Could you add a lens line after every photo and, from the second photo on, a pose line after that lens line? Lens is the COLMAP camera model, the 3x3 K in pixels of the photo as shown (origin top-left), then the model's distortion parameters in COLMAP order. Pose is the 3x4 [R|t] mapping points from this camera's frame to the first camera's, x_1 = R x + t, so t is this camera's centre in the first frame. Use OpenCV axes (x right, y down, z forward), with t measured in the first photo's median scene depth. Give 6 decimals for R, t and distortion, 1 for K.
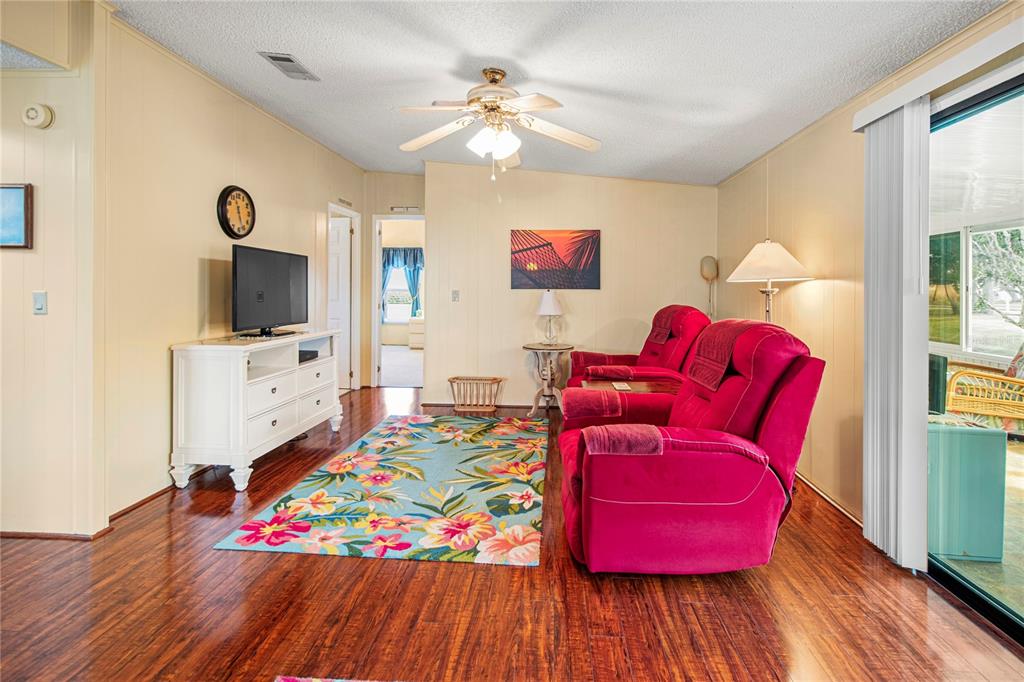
lens RADIAL K [[488.1, 0, 523.6], [0, 488.1, 294.5], [0, 0, 1]] dist [-0.000565, 0.000205]
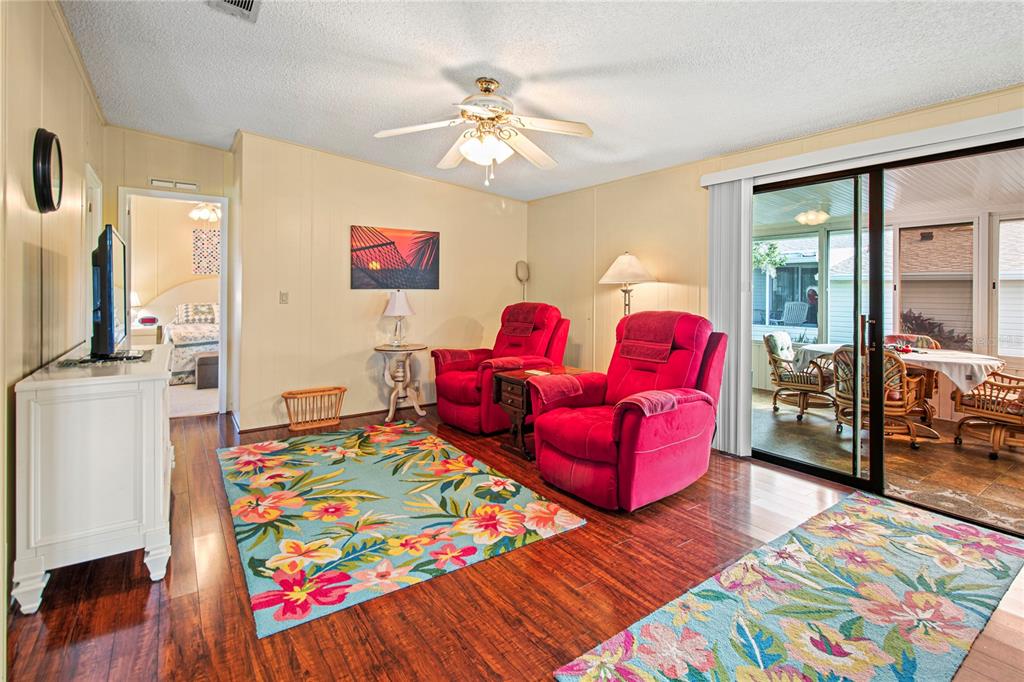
lens RADIAL K [[488.1, 0, 523.6], [0, 488.1, 294.5], [0, 0, 1]] dist [-0.000565, 0.000205]
pose [[0.775013, -0.007846, 0.631896, -0.635642], [0.007166, 0.999968, 0.003627, -0.003470], [-0.631904, 0.001718, 0.775045, 0.135525]]
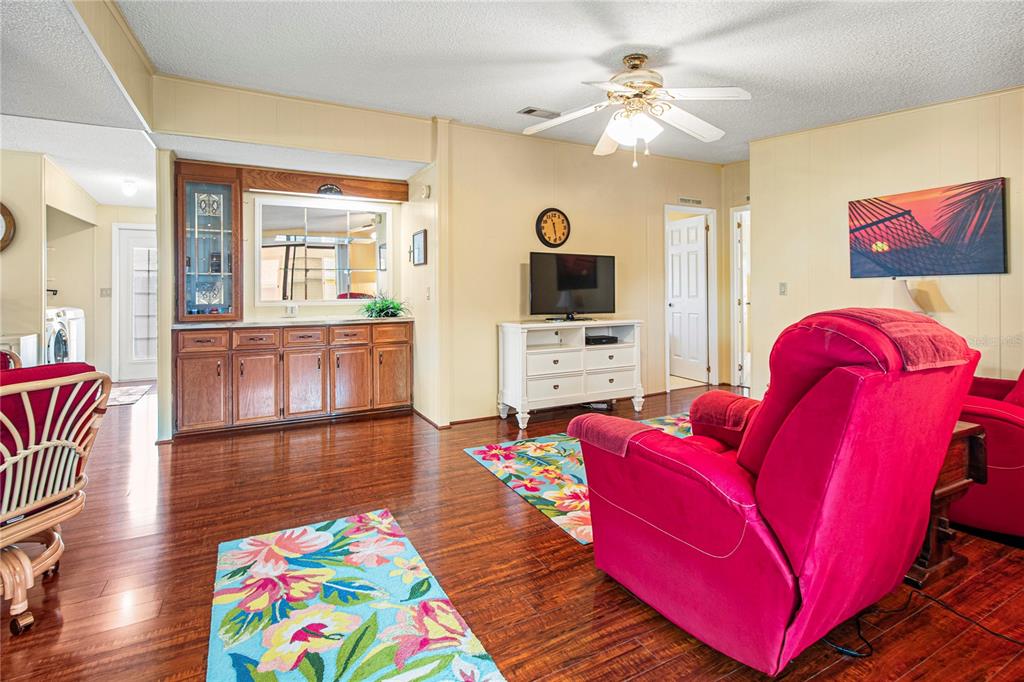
lens RADIAL K [[494.3, 0, 517.9], [0, 494.3, 291.0], [0, 0, 1]] dist [0.000399, -0.000714]
pose [[0.523440, -0.015611, -0.851920, 0.642188], [0.003866, 0.999865, -0.015946, 0.033505], [0.852054, 0.005053, 0.523430, 0.261286]]
